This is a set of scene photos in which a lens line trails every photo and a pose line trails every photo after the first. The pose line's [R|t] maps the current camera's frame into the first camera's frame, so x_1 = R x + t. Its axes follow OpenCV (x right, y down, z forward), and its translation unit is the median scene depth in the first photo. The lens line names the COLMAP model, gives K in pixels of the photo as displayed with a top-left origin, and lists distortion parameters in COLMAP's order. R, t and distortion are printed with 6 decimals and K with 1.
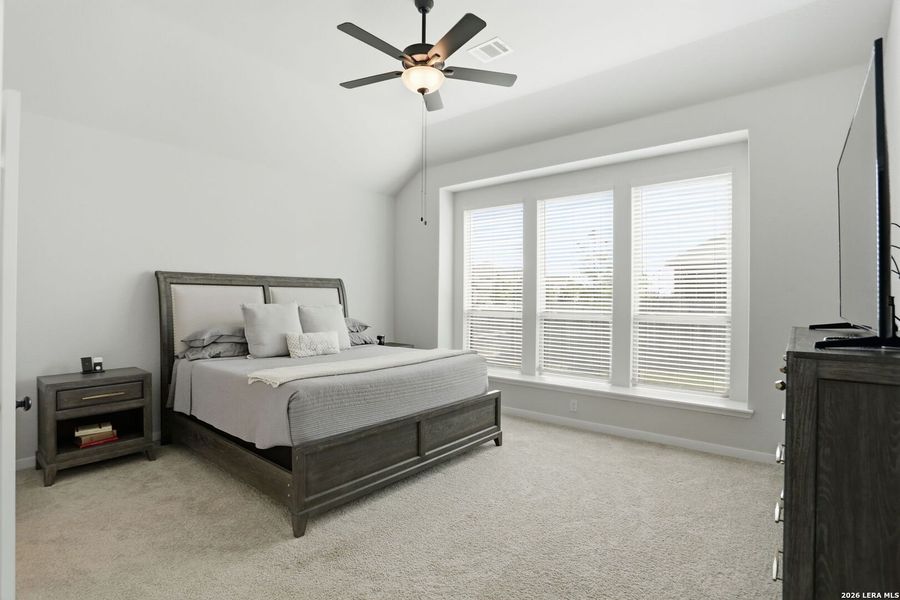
lens RADIAL K [[444.9, 0, 446.4], [0, 444.9, 299.1], [0, 0, 1]] dist [-0.073099, 0.030122]
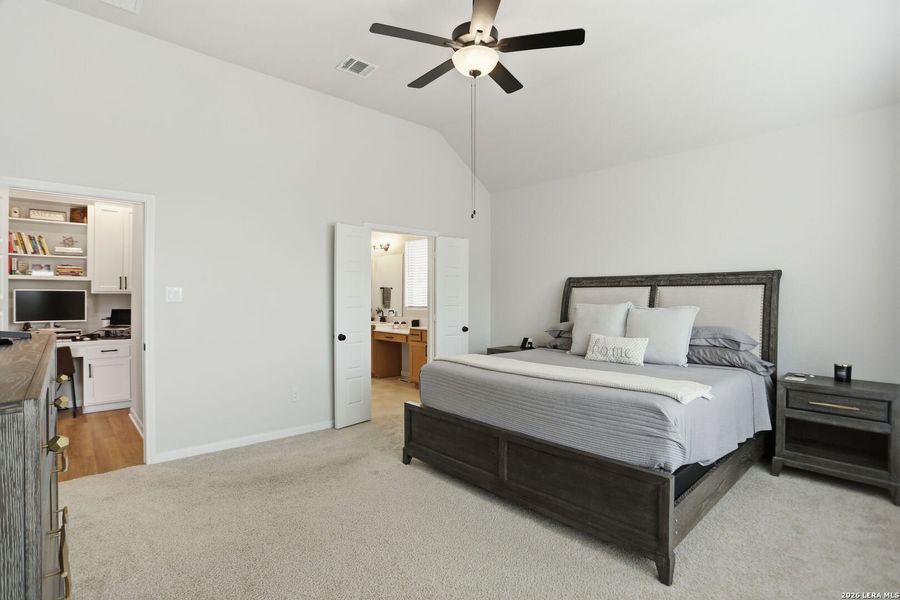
lens RADIAL K [[432.2, 0, 448.8], [0, 432.2, 302.2], [0, 0, 1]] dist [-0.067721, 0.019954]
pose [[-0.160116, -0.000437, -0.987098, 0.565481], [-0.010352, 0.999946, 0.001236, 0.008137], [0.987044, 0.010417, -0.160112, 0.755110]]
